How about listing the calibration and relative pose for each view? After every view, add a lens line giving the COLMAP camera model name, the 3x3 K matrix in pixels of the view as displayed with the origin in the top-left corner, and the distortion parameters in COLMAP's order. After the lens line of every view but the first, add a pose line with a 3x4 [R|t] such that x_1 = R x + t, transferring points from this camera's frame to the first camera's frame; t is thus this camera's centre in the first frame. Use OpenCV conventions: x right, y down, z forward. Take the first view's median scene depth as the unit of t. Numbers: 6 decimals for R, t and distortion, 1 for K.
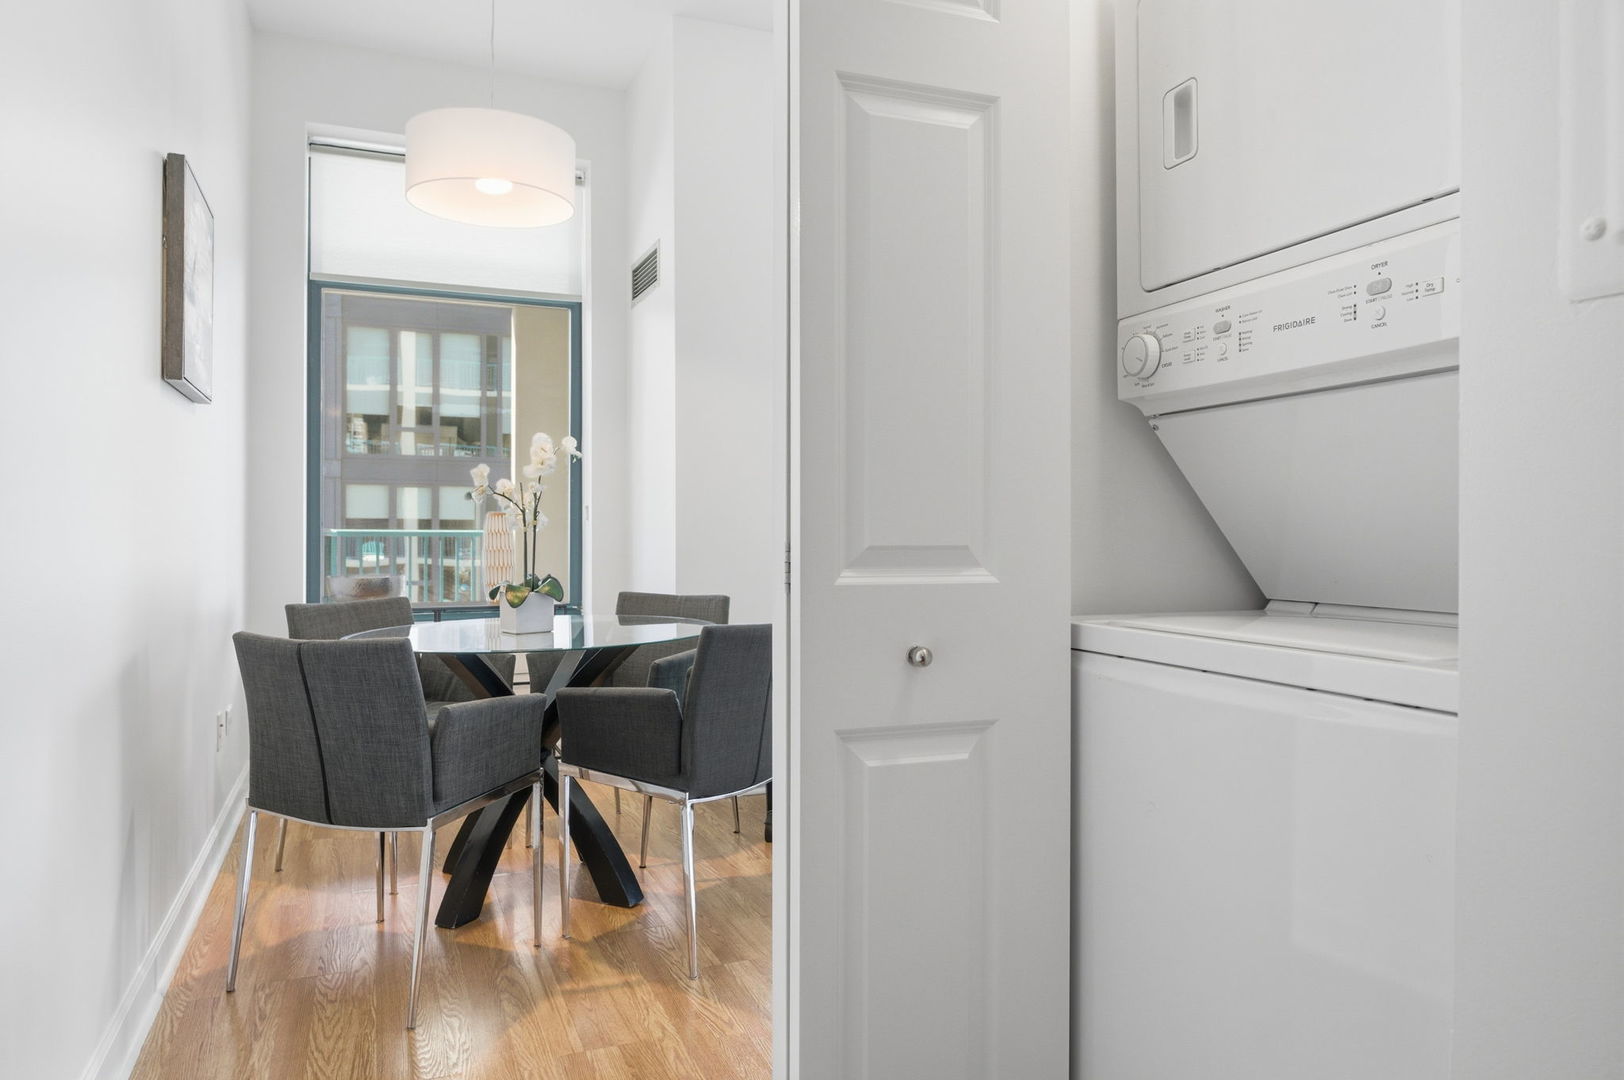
lens RADIAL K [[1058.2, 0, 805.9], [0, 1058.2, 530.1], [0, 0, 1]] dist [-0.001120, -0.004067]
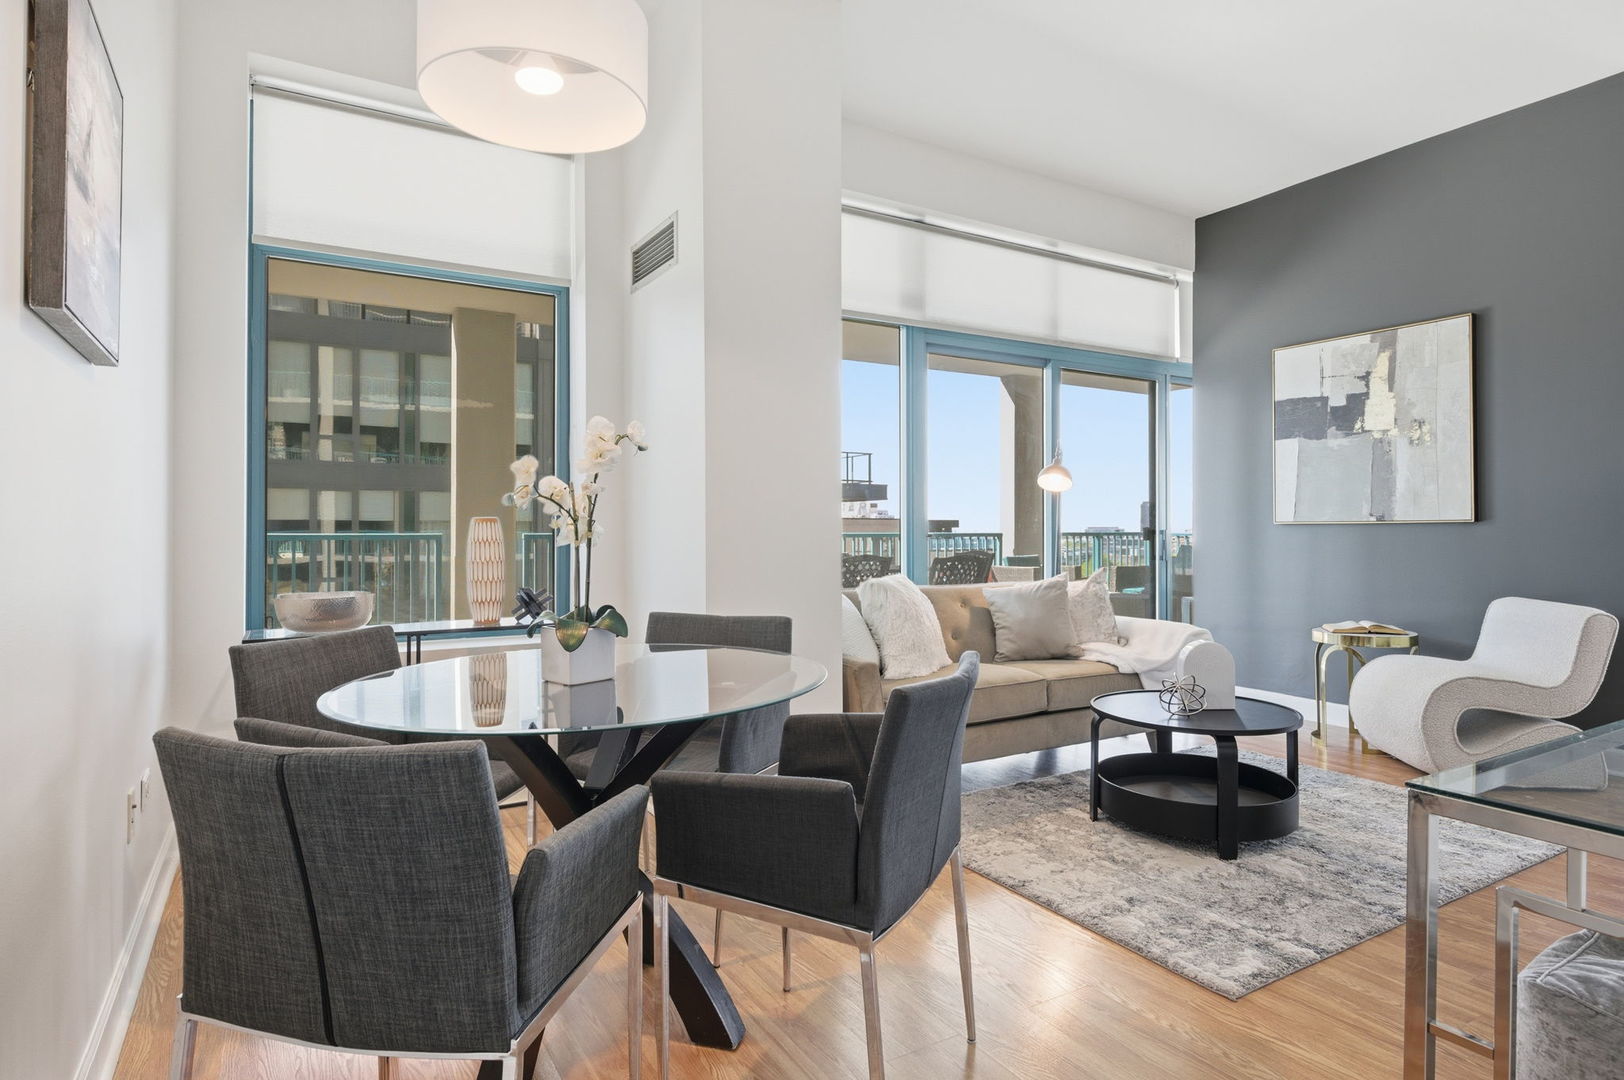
lens RADIAL K [[886.3, 0, 813.5], [0, 886.3, 523.8], [0, 0, 1]] dist [-0.002640, 0.000194]
pose [[0.989203, -0.001644, 0.146542, -0.136137], [0.002411, 0.999984, -0.005059, -0.008083], [-0.146532, 0.005358, 0.989191, 0.249162]]
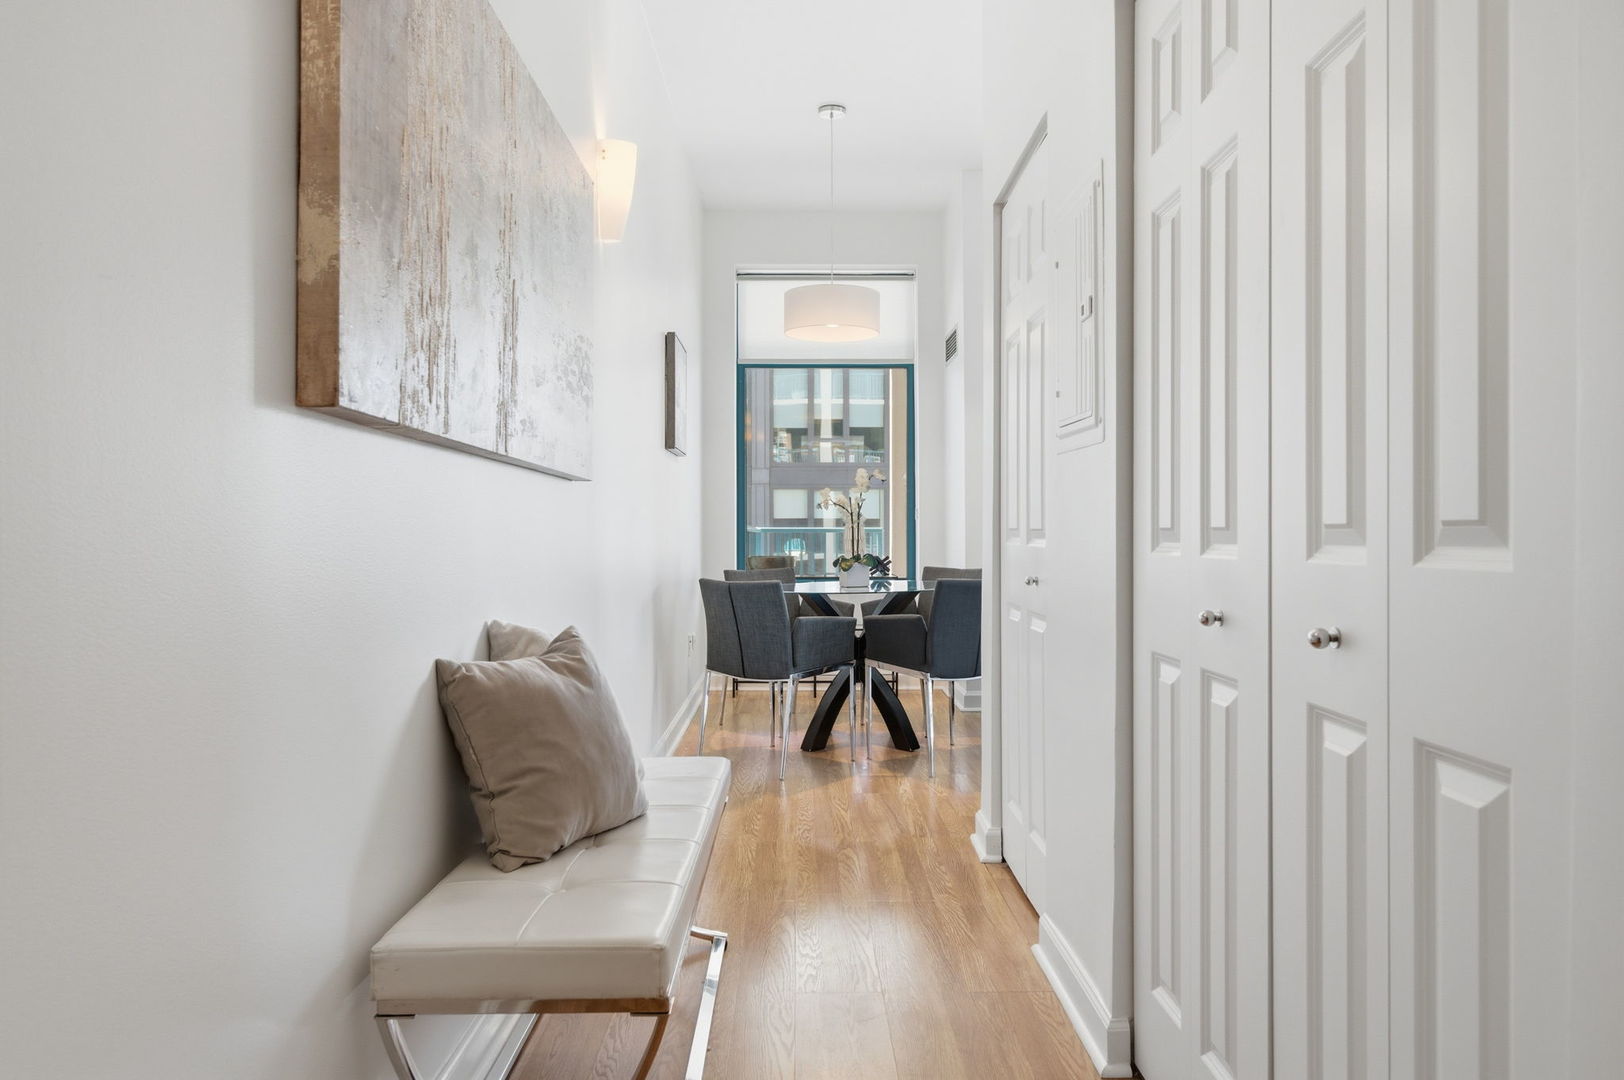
lens RADIAL K [[1058.2, 0, 805.9], [0, 1058.2, 530.1], [0, 0, 1]] dist [-0.001120, -0.004067]
pose [[0.927542, -0.004734, -0.373688, 0.206008], [0.005578, 0.999984, 0.001179, 0.003472], [0.373676, -0.003178, 0.927554, -0.409323]]
